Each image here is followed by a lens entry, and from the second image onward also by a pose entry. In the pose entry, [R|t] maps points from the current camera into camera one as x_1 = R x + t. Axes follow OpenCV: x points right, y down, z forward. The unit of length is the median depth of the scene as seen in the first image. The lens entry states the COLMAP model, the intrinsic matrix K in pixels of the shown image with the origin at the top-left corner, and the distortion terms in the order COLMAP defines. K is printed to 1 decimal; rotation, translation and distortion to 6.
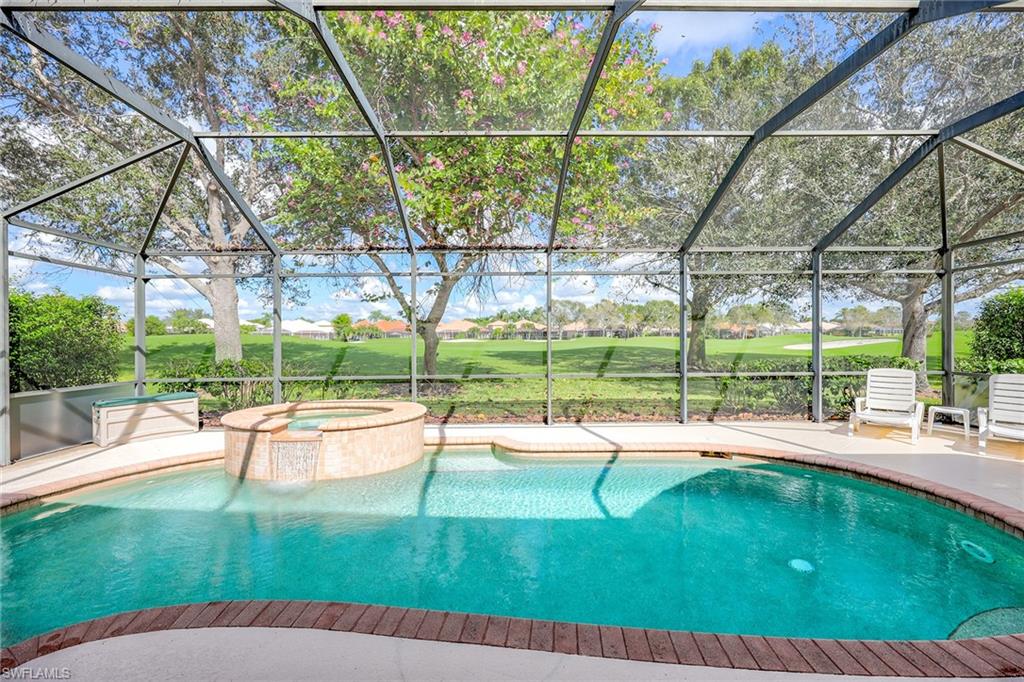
lens RADIAL K [[415.8, 0, 507.6], [0, 415.8, 331.7], [0, 0, 1]] dist [-0.001486, 0.000158]
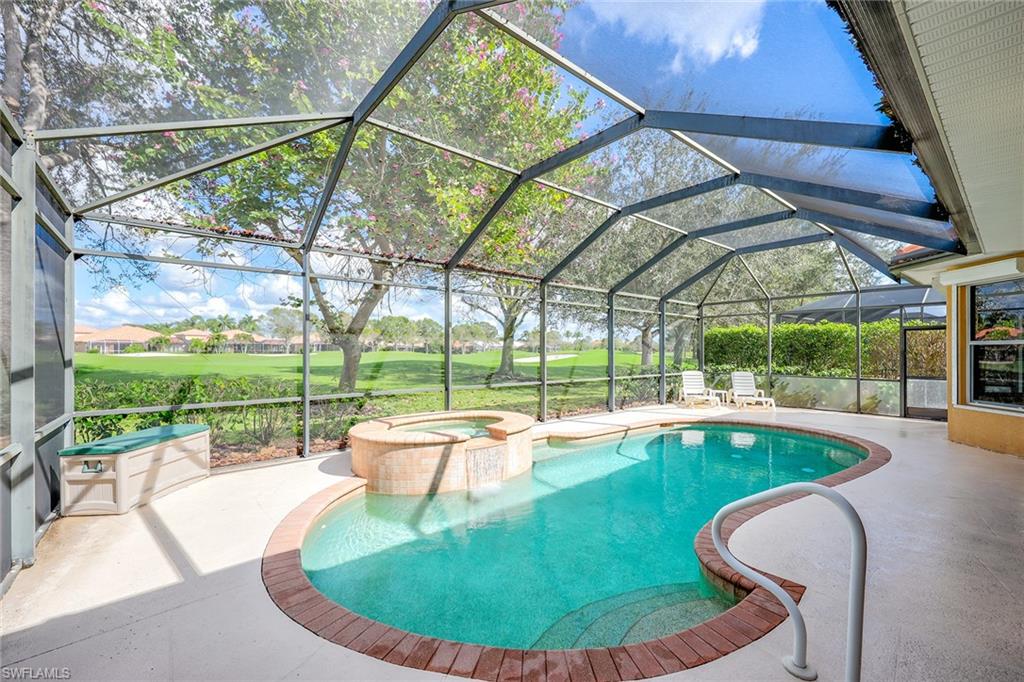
lens RADIAL K [[415.8, 0, 527.4], [0, 415.8, 350.0], [0, 0, 1]] dist [-0.001486, 0.000158]
pose [[0.776804, 0.010068, 0.629662, -0.619449], [-0.015328, 0.999878, 0.002922, 0.008519], [-0.629556, -0.011921, 0.776864, 0.072033]]
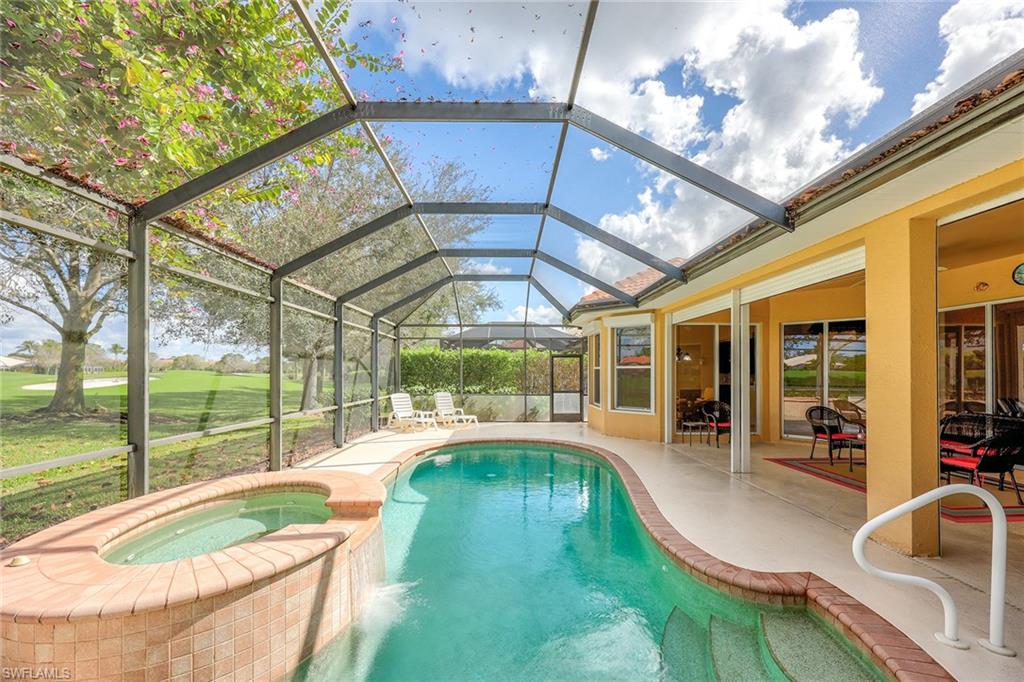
lens RADIAL K [[415.8, 0, 507.7], [0, 415.8, 365.8], [0, 0, 1]] dist [-0.001486, 0.000158]
pose [[0.038141, 0.024090, 0.998982, -0.639182], [-0.013952, 0.999625, -0.023573, 0.012863], [-0.999175, -0.013039, 0.038462, 0.437004]]
